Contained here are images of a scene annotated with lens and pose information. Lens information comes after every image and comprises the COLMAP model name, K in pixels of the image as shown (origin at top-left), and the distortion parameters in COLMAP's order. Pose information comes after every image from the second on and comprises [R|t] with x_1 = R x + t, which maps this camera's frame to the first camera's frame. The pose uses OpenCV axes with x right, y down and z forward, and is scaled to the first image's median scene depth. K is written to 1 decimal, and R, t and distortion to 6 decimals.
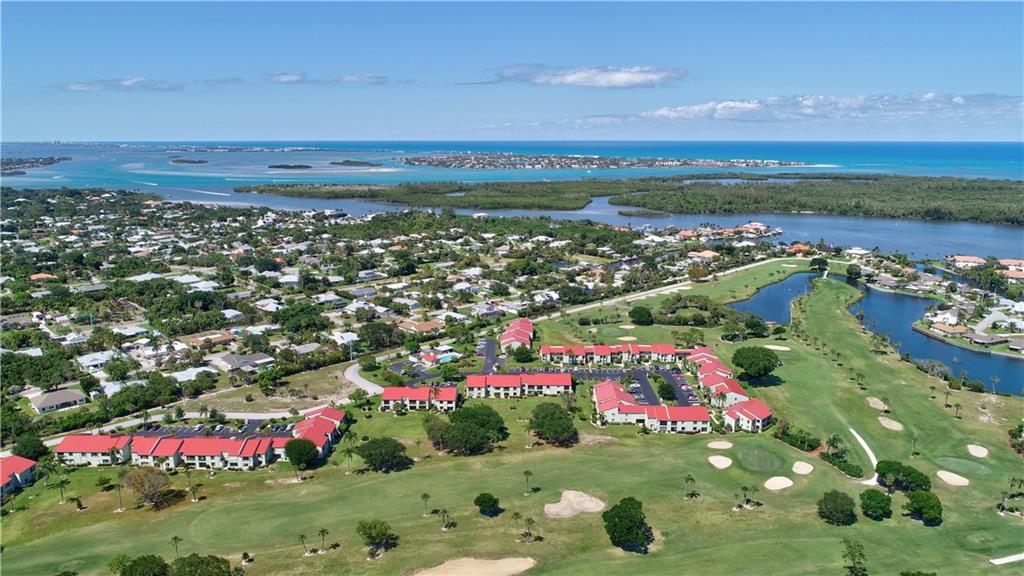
lens RADIAL K [[688.0, 0, 512.6], [0, 688.0, 284.3], [0, 0, 1]] dist [-0.004511, 0.002388]
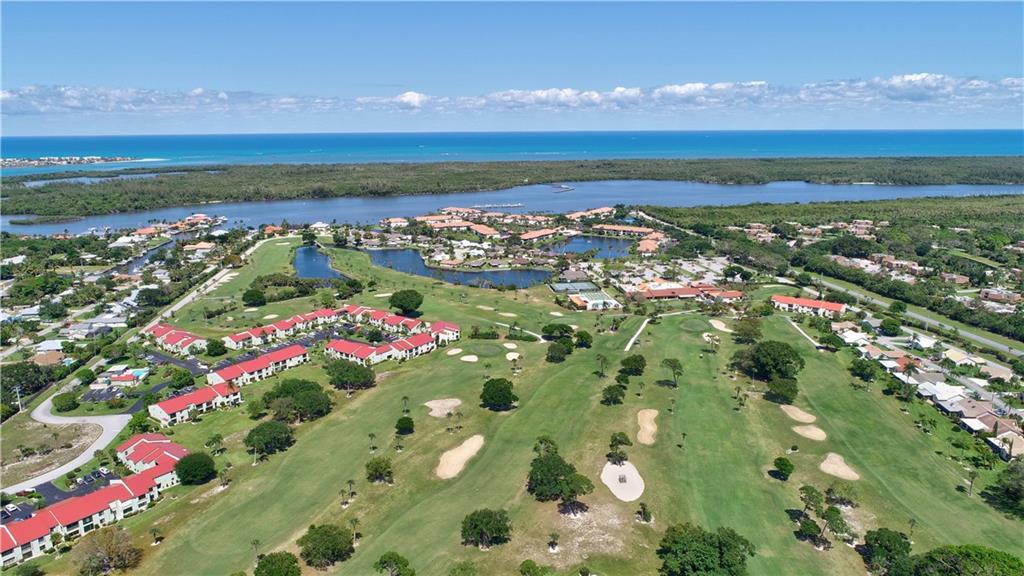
lens RADIAL K [[688.0, 0, 512.6], [0, 688.0, 284.3], [0, 0, 1]] dist [-0.004511, 0.002388]
pose [[0.580321, -0.185895, 0.792887, -0.514677], [0.178606, 0.978948, 0.098794, -0.011128], [-0.794561, 0.084282, 0.601307, 0.045548]]
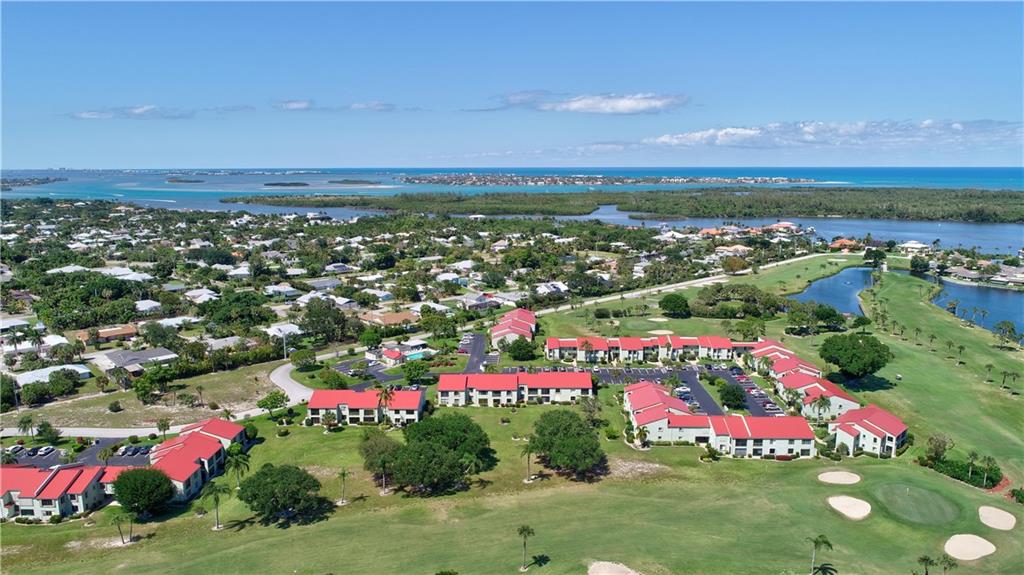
lens RADIAL K [[684.3, 0, 512.0], [0, 684.3, 287.5], [0, 0, 1]] dist [-0.004618, 0.001982]
pose [[0.999982, -0.002306, -0.005475, 0.008995], [0.002121, 0.999438, -0.033461, 0.060948], [0.005549, 0.033448, 0.999425, 0.278565]]
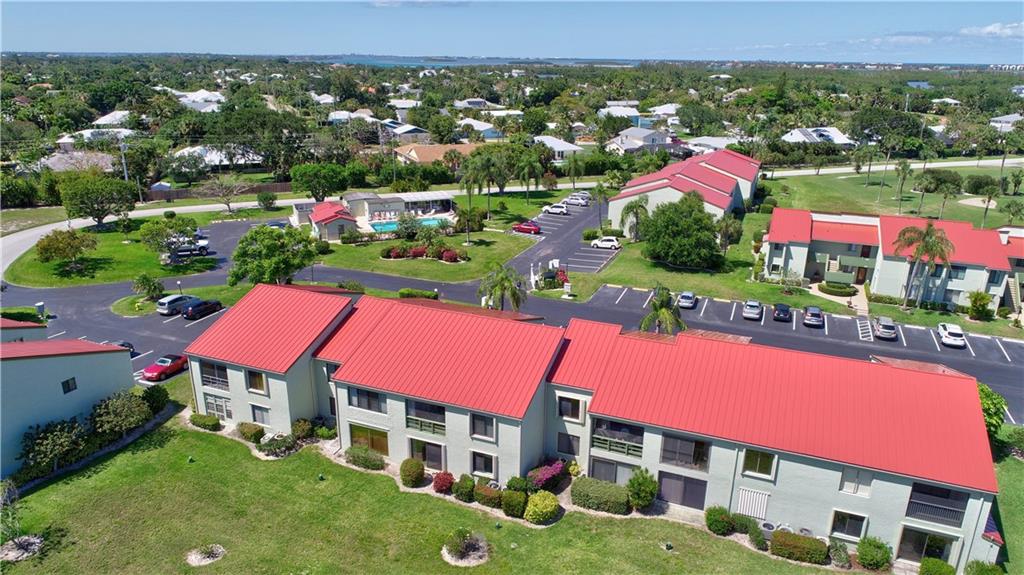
lens RADIAL K [[688.0, 0, 512.6], [0, 688.0, 283.8], [0, 0, 1]] dist [-0.004511, 0.002388]
pose [[0.932220, 0.123540, -0.340152, 0.042722], [-0.086638, 0.988781, 0.121678, 0.095001], [0.351368, -0.083960, 0.932465, 0.768850]]
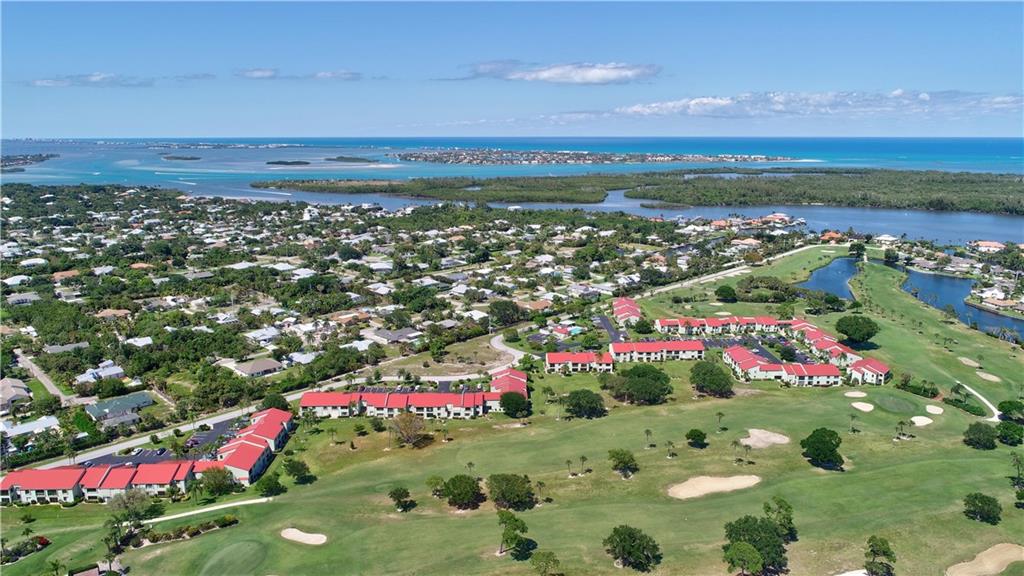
lens RADIAL K [[684.3, 0, 512.0], [0, 684.3, 288.0], [0, 0, 1]] dist [-0.004618, 0.001982]
pose [[0.999385, -0.009192, 0.033837, -0.237166], [0.008800, 0.999893, 0.011723, 0.024026], [-0.033941, -0.011418, 0.999359, -0.107565]]
